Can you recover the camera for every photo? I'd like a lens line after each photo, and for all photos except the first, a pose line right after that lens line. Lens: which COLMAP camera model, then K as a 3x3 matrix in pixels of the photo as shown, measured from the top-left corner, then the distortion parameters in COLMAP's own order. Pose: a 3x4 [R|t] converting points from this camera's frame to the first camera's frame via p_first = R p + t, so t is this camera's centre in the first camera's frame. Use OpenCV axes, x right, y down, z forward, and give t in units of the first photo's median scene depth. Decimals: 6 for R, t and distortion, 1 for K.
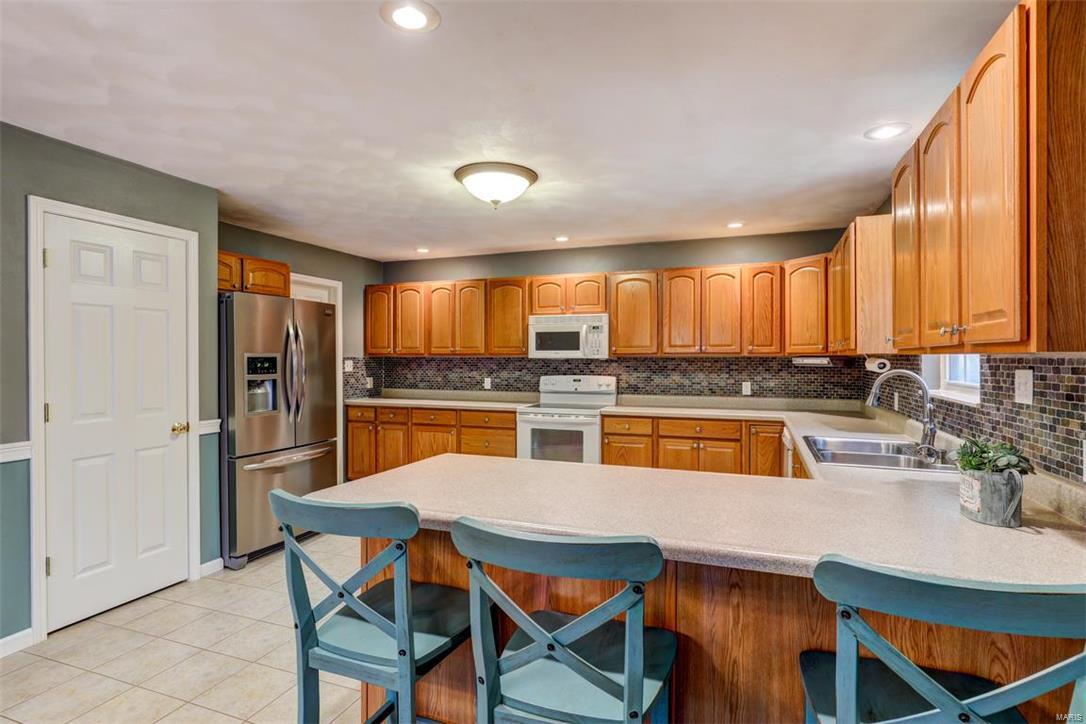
lens RADIAL K [[558.5, 0, 543.0], [0, 558.5, 362.0], [0, 0, 1]] dist [-0.002293, -0.000572]
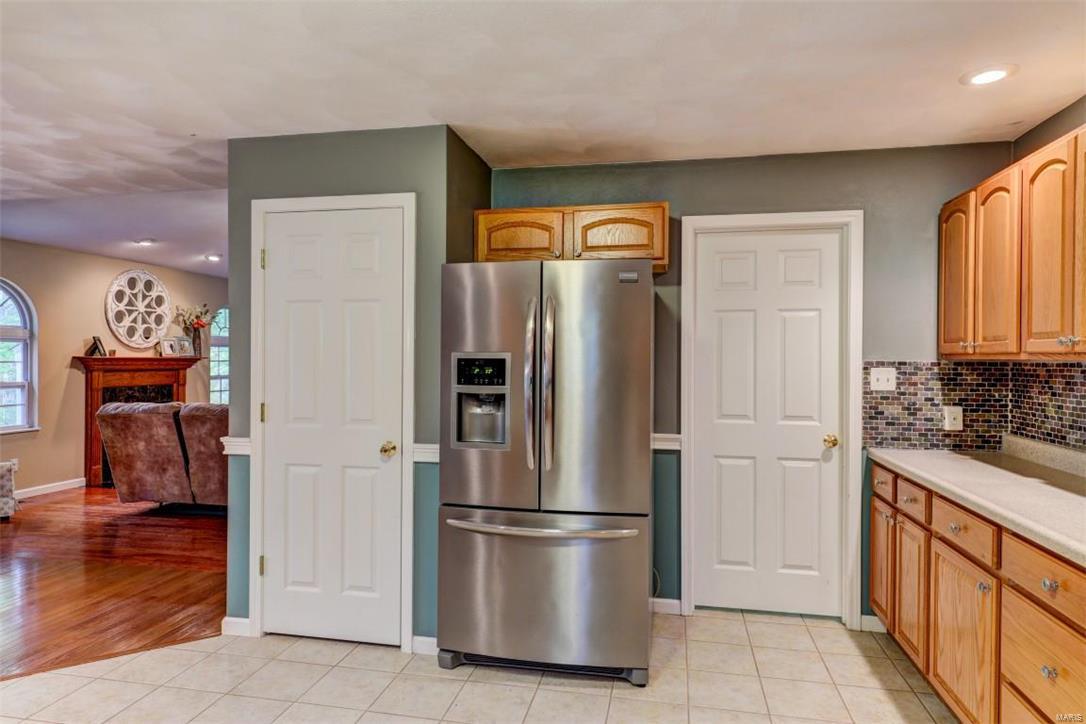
lens RADIAL K [[639.0, 0, 543.0], [0, 639.0, 362.0], [0, 0, 1]] dist [0.005463, 0.000861]
pose [[0.161361, 0.007785, -0.986865, 0.178992], [-0.014917, 0.999874, 0.005449, -0.007546], [0.986783, 0.013842, 0.161457, 0.708980]]
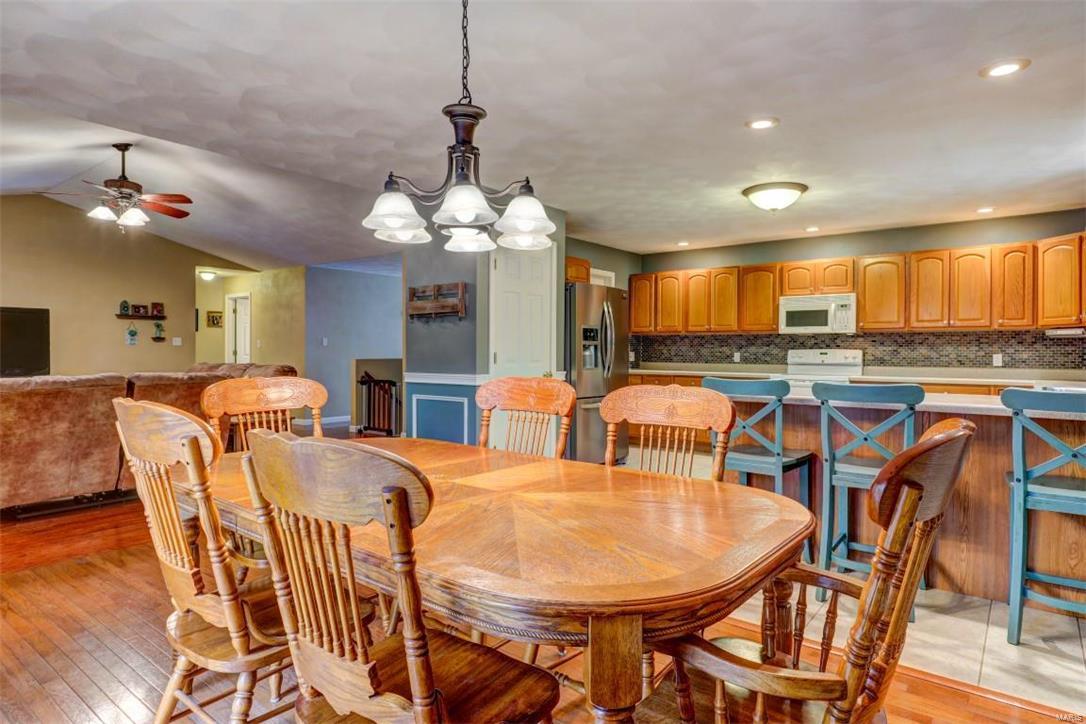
lens RADIAL K [[622.1, 0, 556.0], [0, 622.1, 354.7], [0, 0, 1]] dist [0.000223, 0.000705]
pose [[0.957664, 0.006469, -0.287816, -0.102017], [-0.007416, 0.999970, -0.002203, 0.045267], [0.287793, 0.004244, 0.957683, -0.382454]]
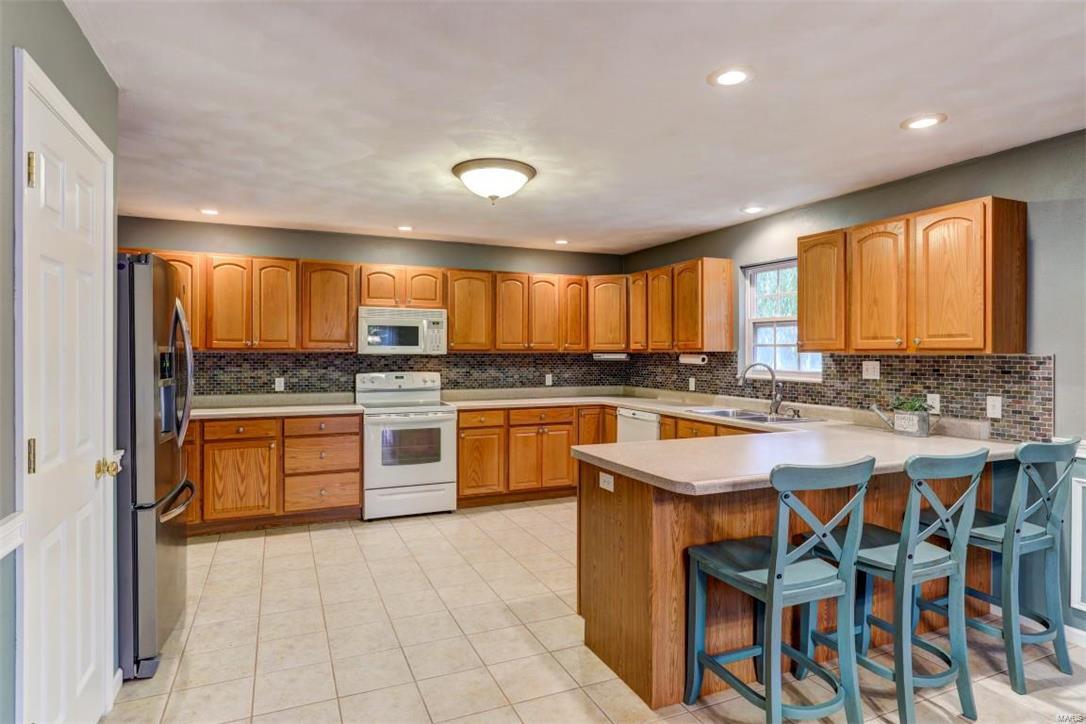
lens RADIAL K [[585.3, 0, 539.8], [0, 585.3, 353.4], [0, 0, 1]] dist [0.001391, 0.000263]
pose [[0.712612, 0.000994, 0.701558, -0.504714], [0.003044, 0.999985, -0.004509, -0.002675], [-0.701552, 0.005349, 0.712598, 0.133564]]
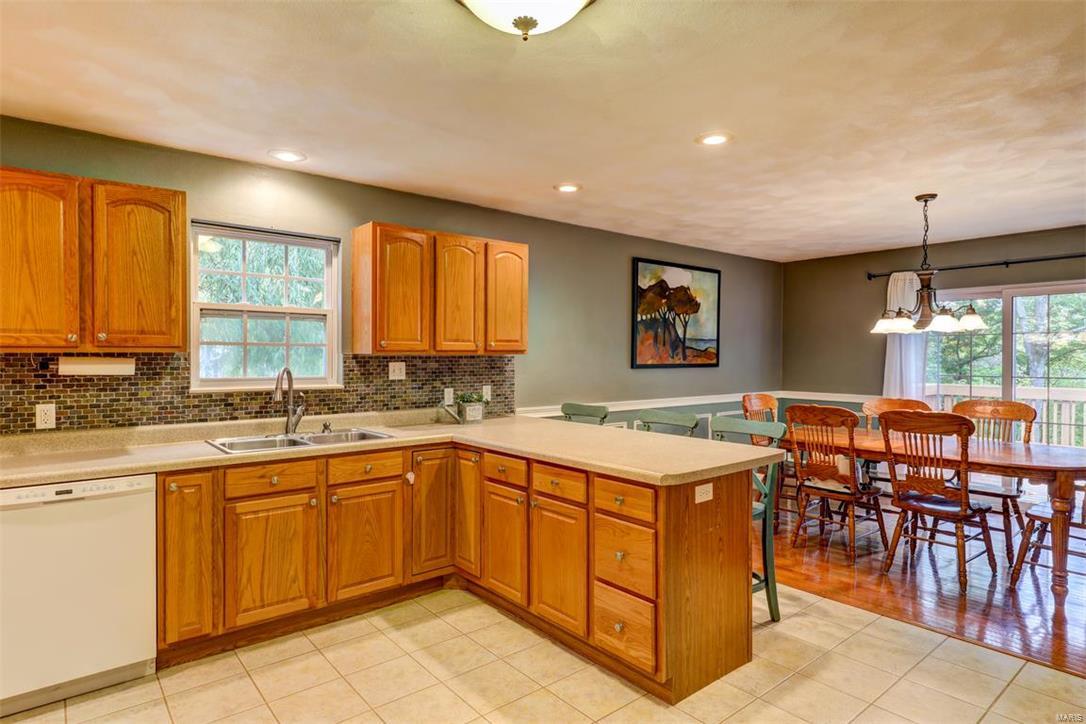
lens RADIAL K [[602.9, 0, 542.8], [0, 602.9, 357.2], [0, 0, 1]] dist [0.000970, 0.000320]
pose [[-0.869539, -0.002710, 0.493857, -0.230740], [0.003936, 0.999915, 0.012417, -0.010050], [-0.493848, 0.012741, -0.869455, 0.953771]]
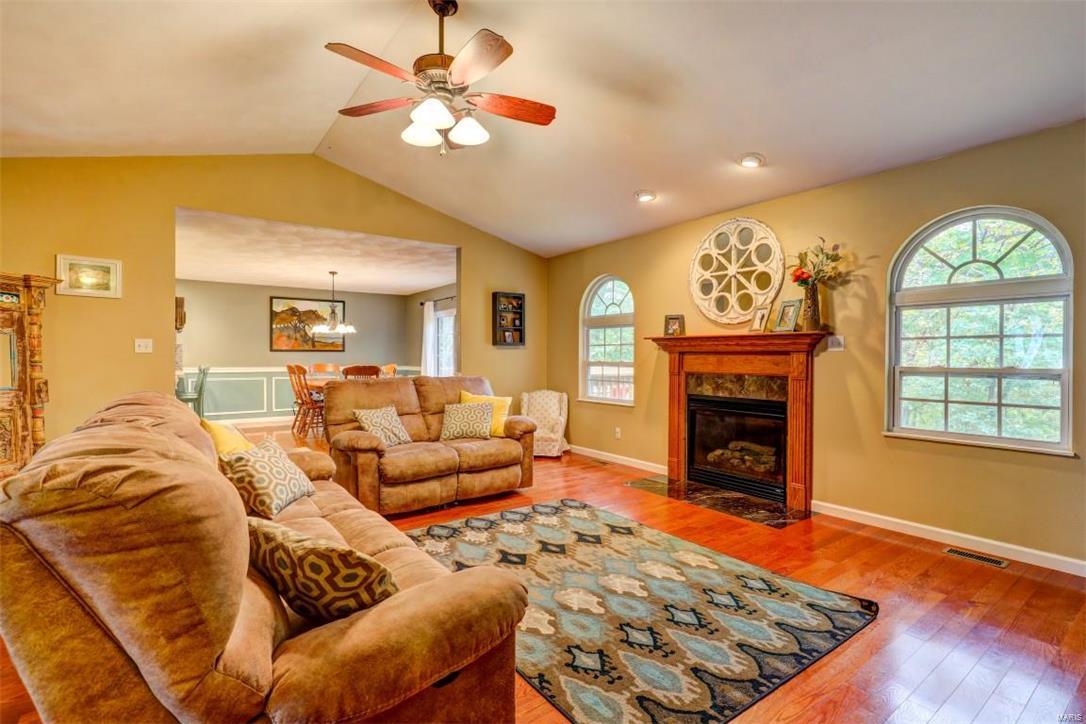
lens RADIAL K [[507.0, 0, 543.4], [0, 507.0, 356.9], [0, 0, 1]] dist [-0.000284, -0.000034]
pose [[-0.840241, -0.001933, 0.542209, -1.655874], [0.004501, 0.999934, 0.010539, 0.029588], [-0.542194, 0.011296, -0.840177, 0.947023]]
